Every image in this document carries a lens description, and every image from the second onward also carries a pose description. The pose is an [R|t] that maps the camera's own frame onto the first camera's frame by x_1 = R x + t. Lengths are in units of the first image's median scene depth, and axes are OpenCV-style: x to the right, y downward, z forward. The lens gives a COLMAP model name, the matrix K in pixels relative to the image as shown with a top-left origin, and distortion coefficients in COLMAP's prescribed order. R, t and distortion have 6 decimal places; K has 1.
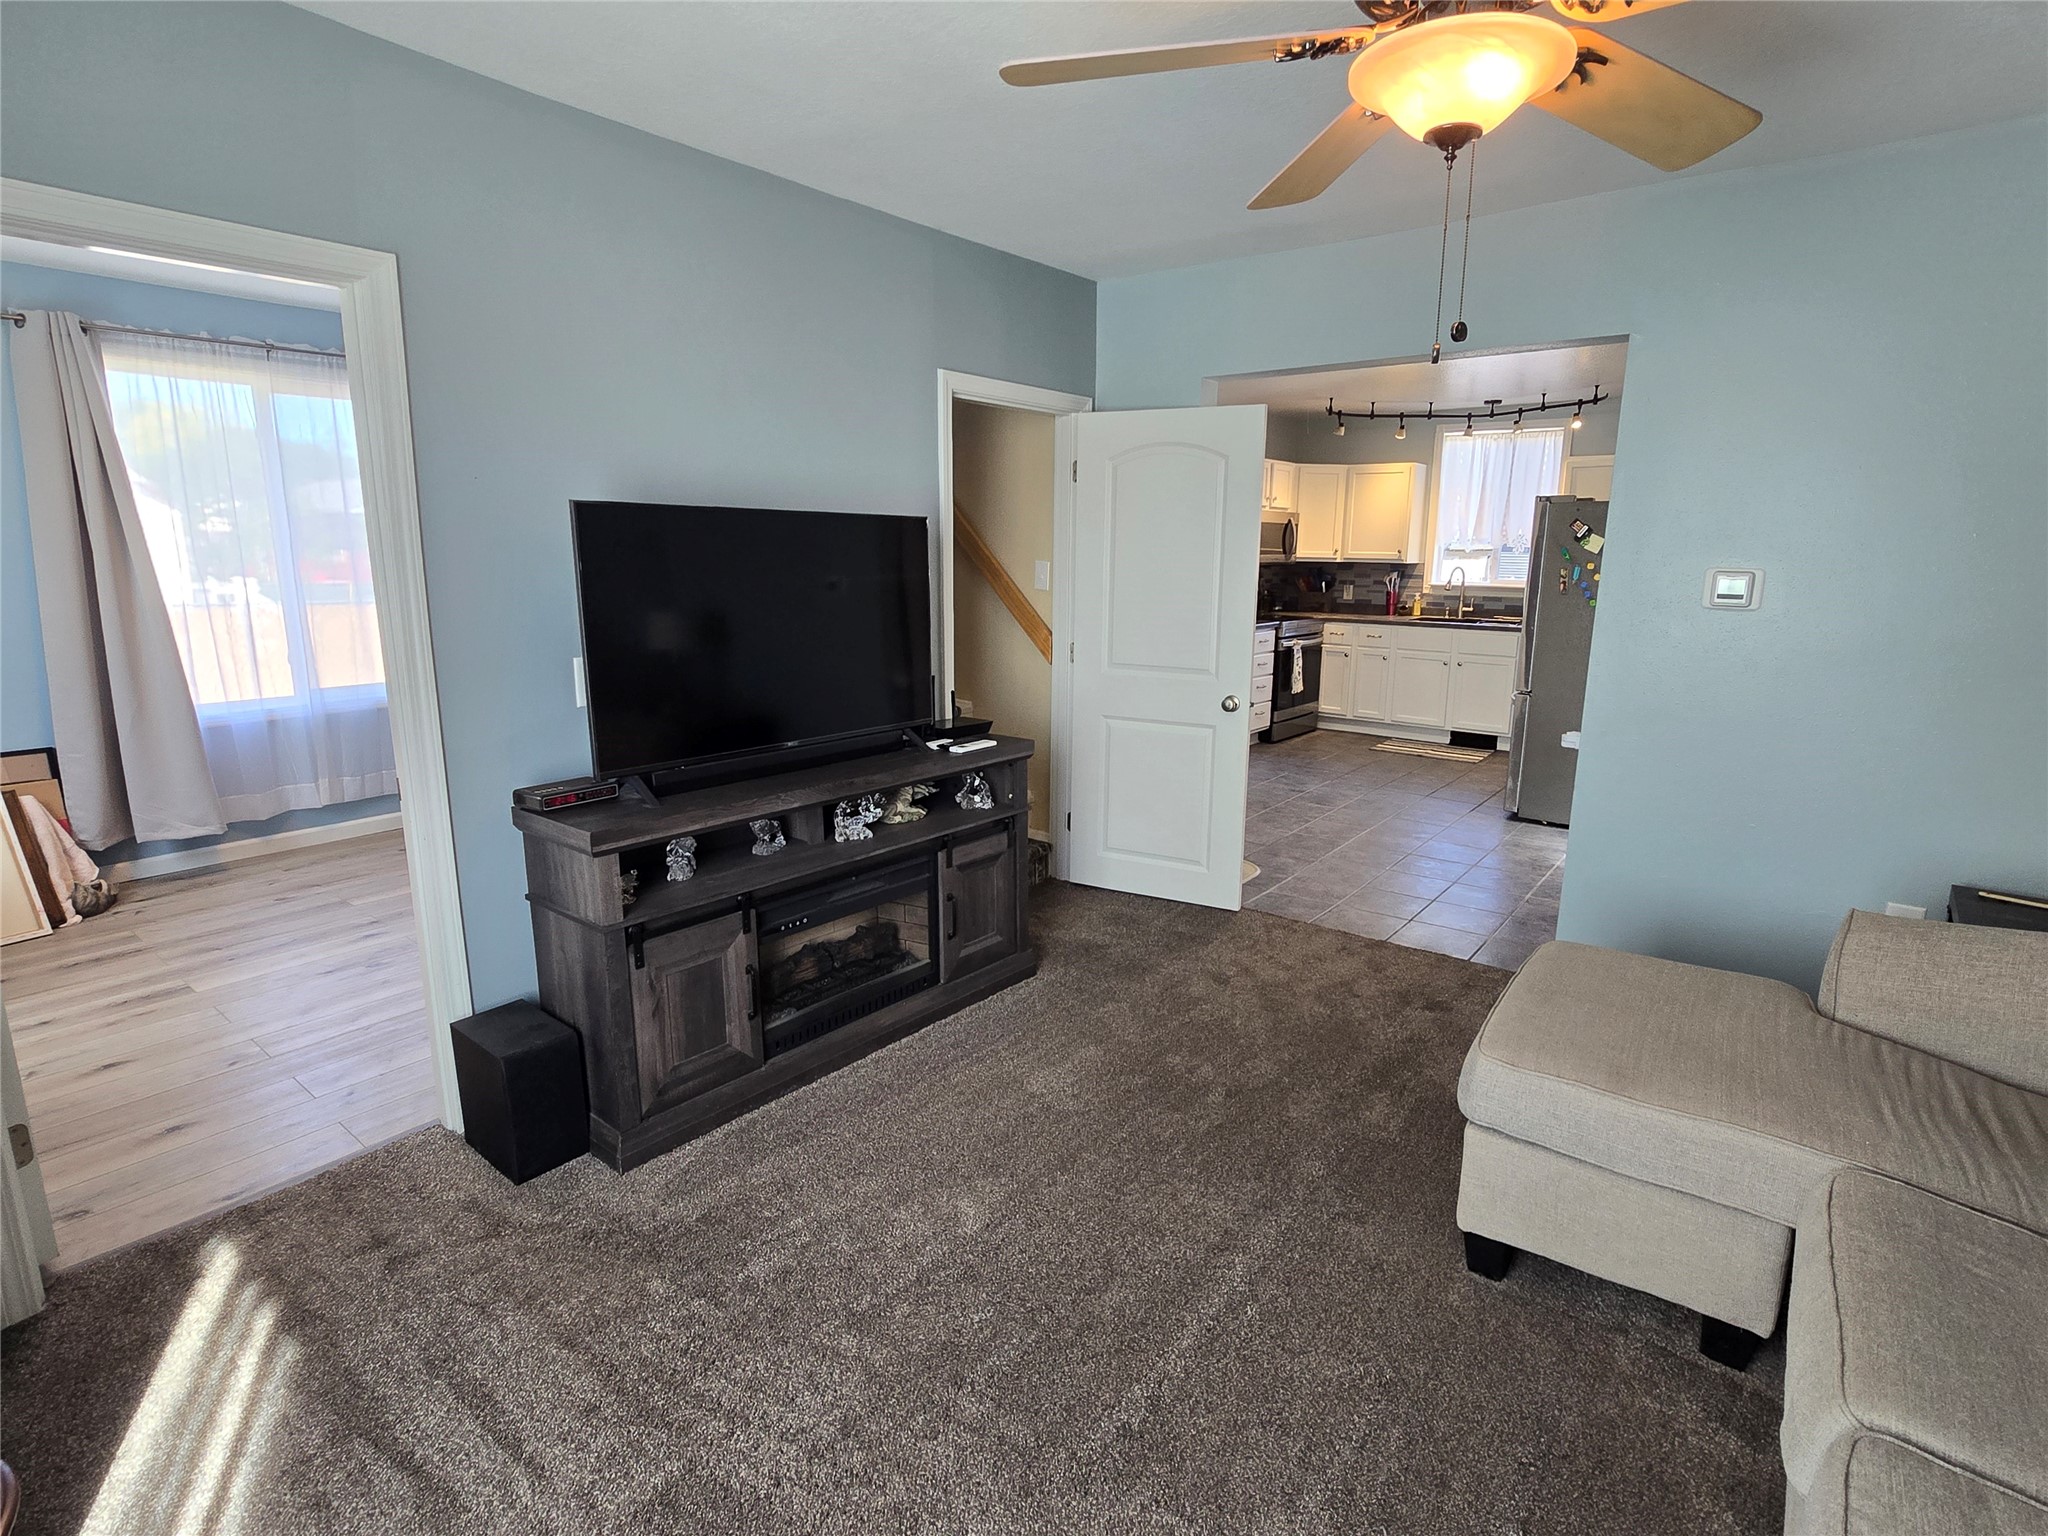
lens RADIAL K [[1034.8, 0, 1038.7], [0, 1034.8, 745.4], [0, 0, 1]] dist [-0.000487, 0.000046]
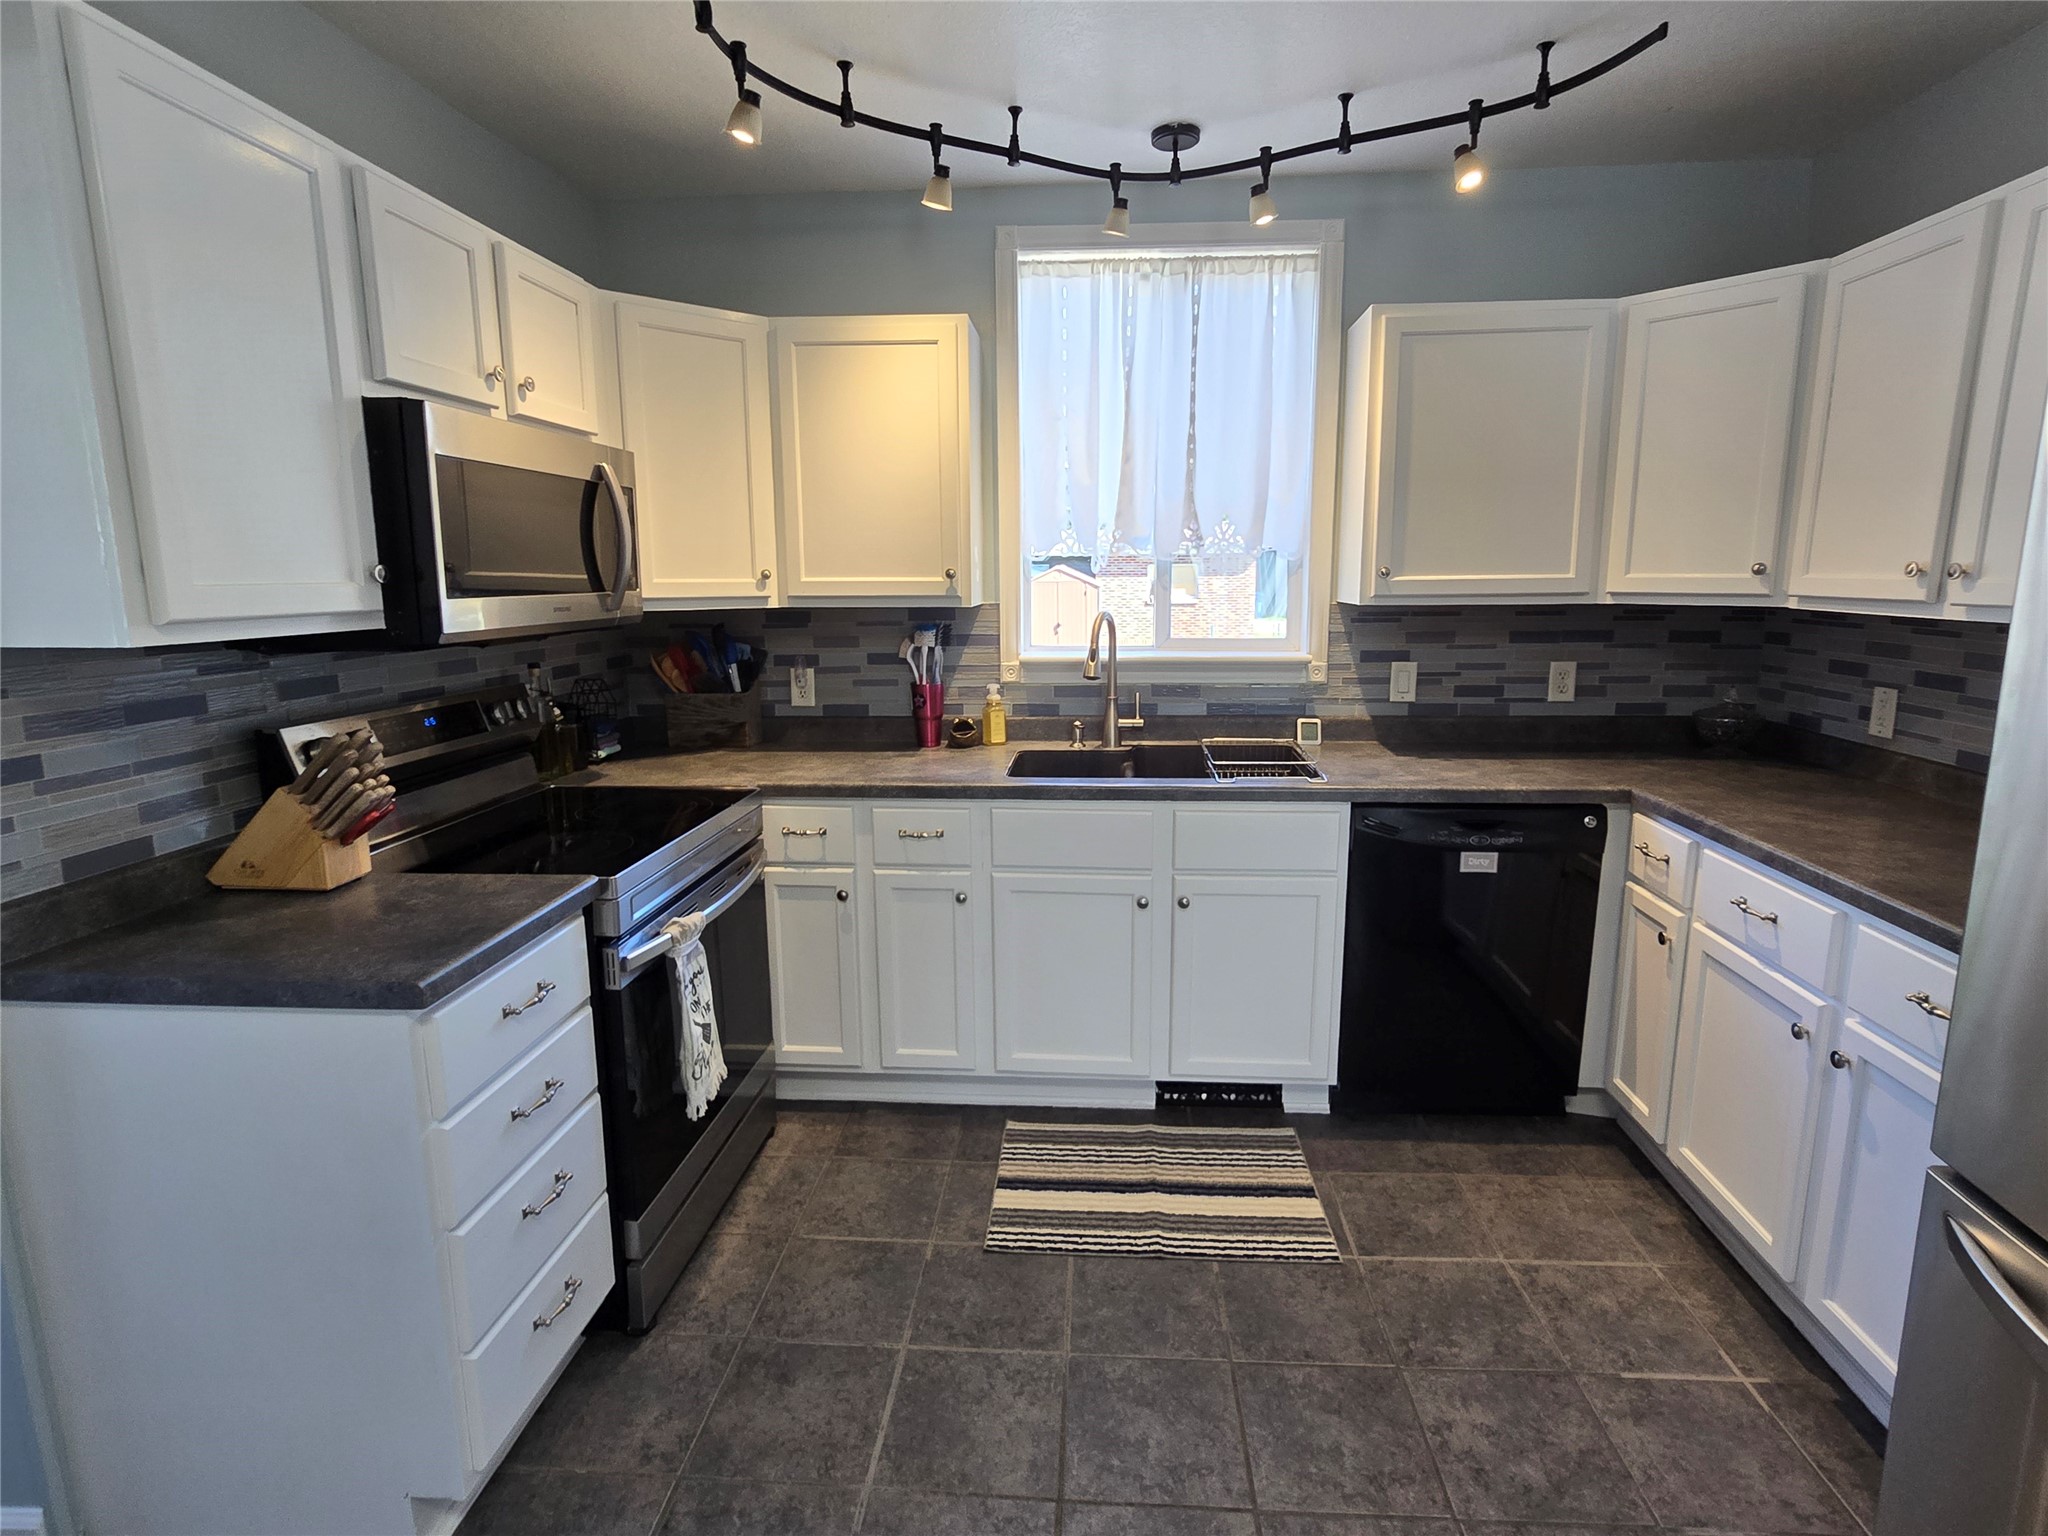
lens RADIAL K [[1034.8, 0, 1038.7], [0, 1034.8, 745.4], [0, 0, 1]] dist [-0.000487, 0.000046]
pose [[0.829748, -0.110182, 0.547154, 0.175220], [0.120726, 0.992544, 0.016793, -0.130806], [-0.544925, 0.052122, 0.836863, 0.686619]]
